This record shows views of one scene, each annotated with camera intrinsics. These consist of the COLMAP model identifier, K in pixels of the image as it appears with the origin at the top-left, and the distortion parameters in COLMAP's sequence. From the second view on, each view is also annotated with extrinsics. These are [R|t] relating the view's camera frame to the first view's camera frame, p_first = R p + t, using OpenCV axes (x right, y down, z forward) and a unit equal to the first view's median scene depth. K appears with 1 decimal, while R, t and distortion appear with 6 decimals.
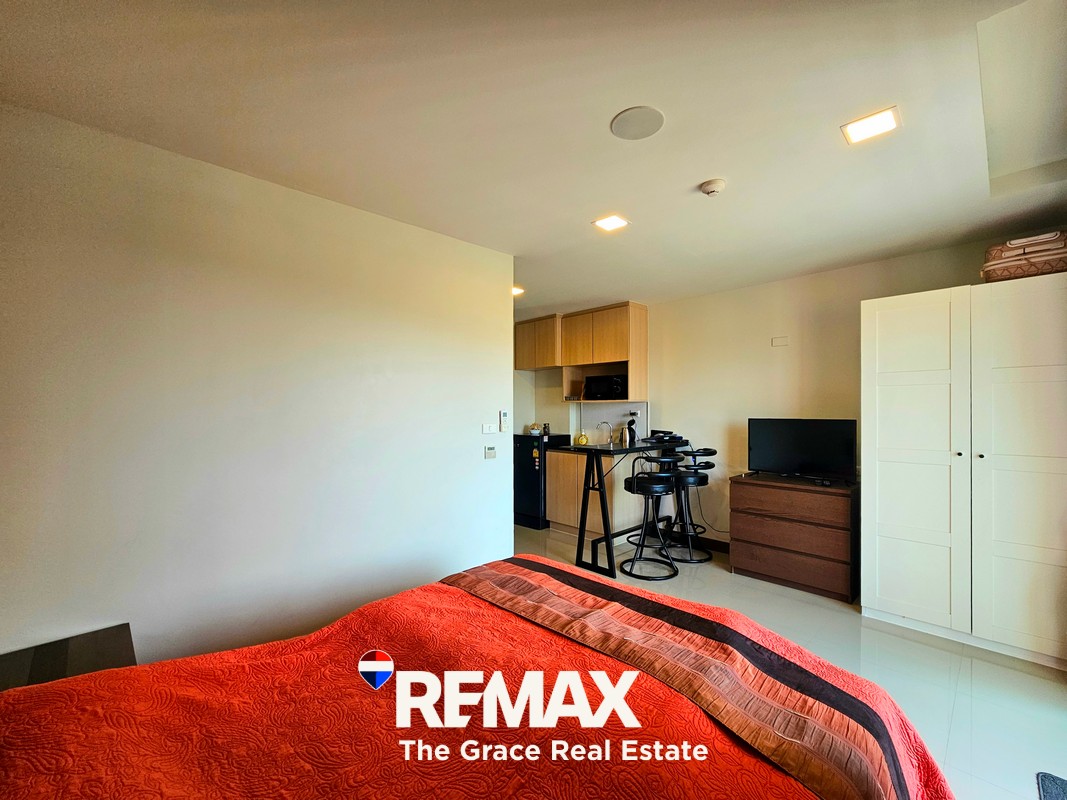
lens RADIAL K [[447.5, 0, 532.2], [0, 447.5, 405.4], [0, 0, 1]] dist [-0.001178, -0.000056]
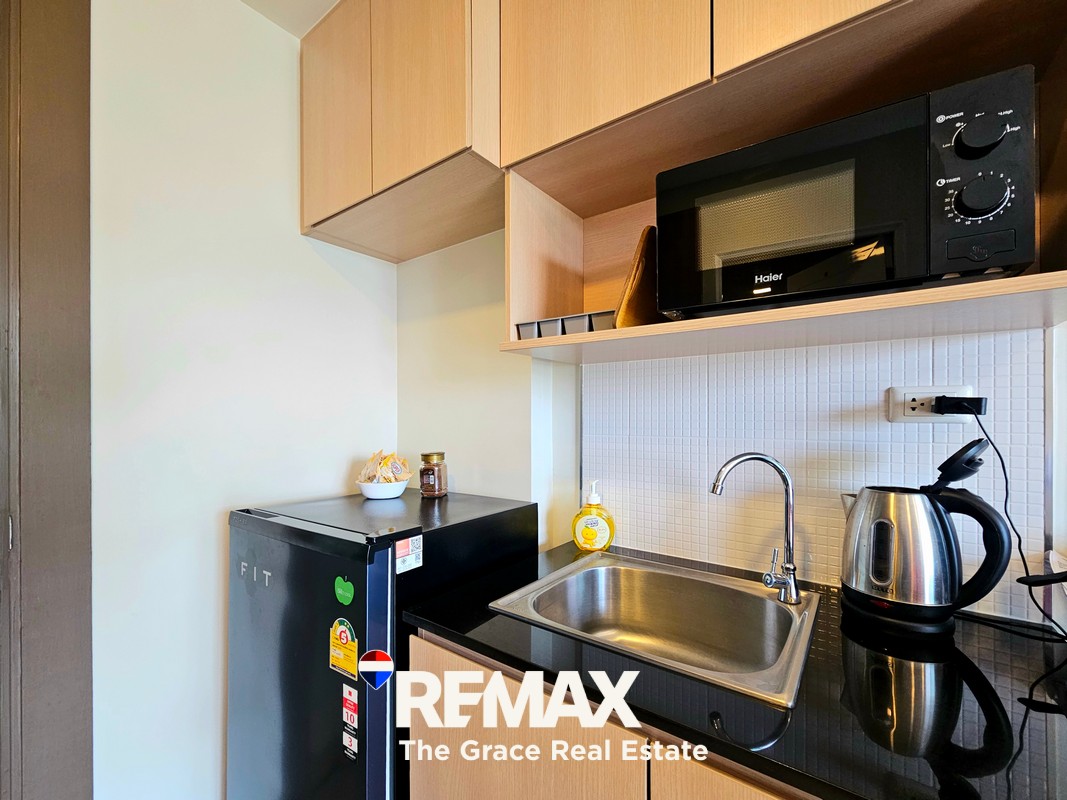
lens RADIAL K [[454.6, 0, 532.7], [0, 454.6, 415.9], [0, 0, 1]] dist [-0.000657, -0.000072]
pose [[0.986523, -0.001387, 0.163616, 0.051814], [0.001587, 0.999998, -0.001087, 0.023561], [-0.163614, 0.001332, 0.986523, 0.876289]]
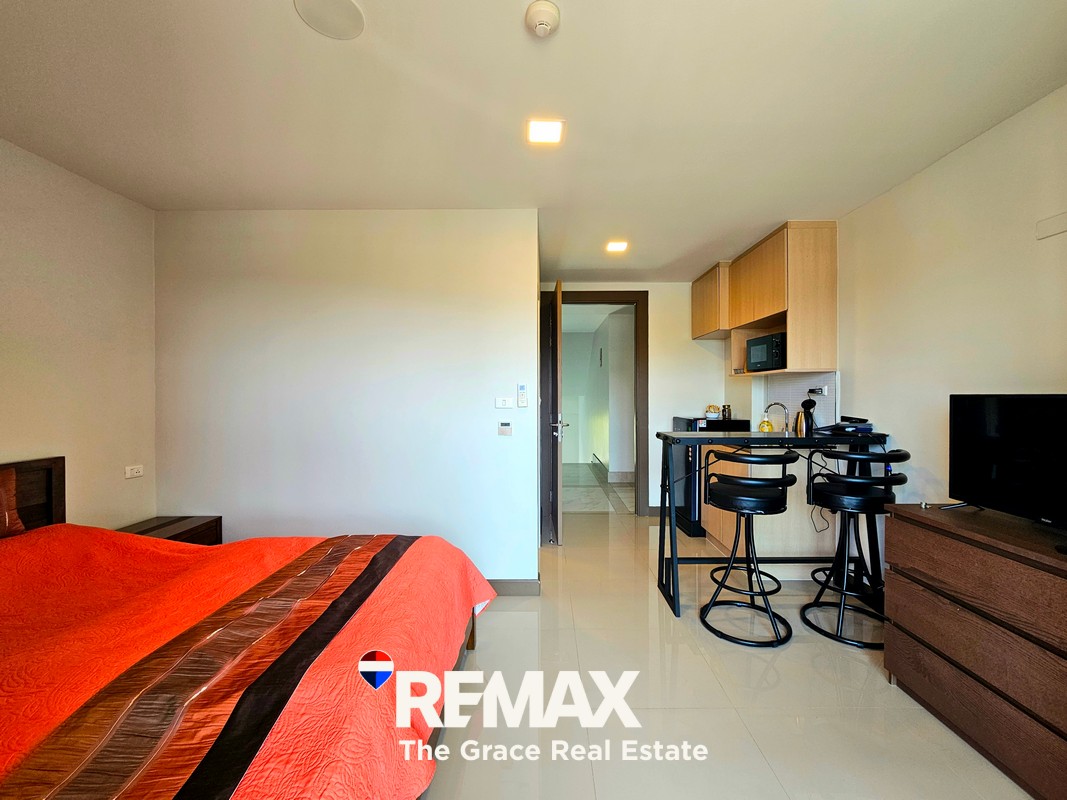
lens RADIAL K [[447.1, 0, 546.9], [0, 447.1, 393.2], [0, 0, 1]] dist [0.000405, 0.000464]
pose [[0.722205, -0.000990, -0.691679, 0.402340], [0.002749, 0.999995, 0.001438, 0.020401], [0.691674, -0.002940, 0.722204, 0.257943]]
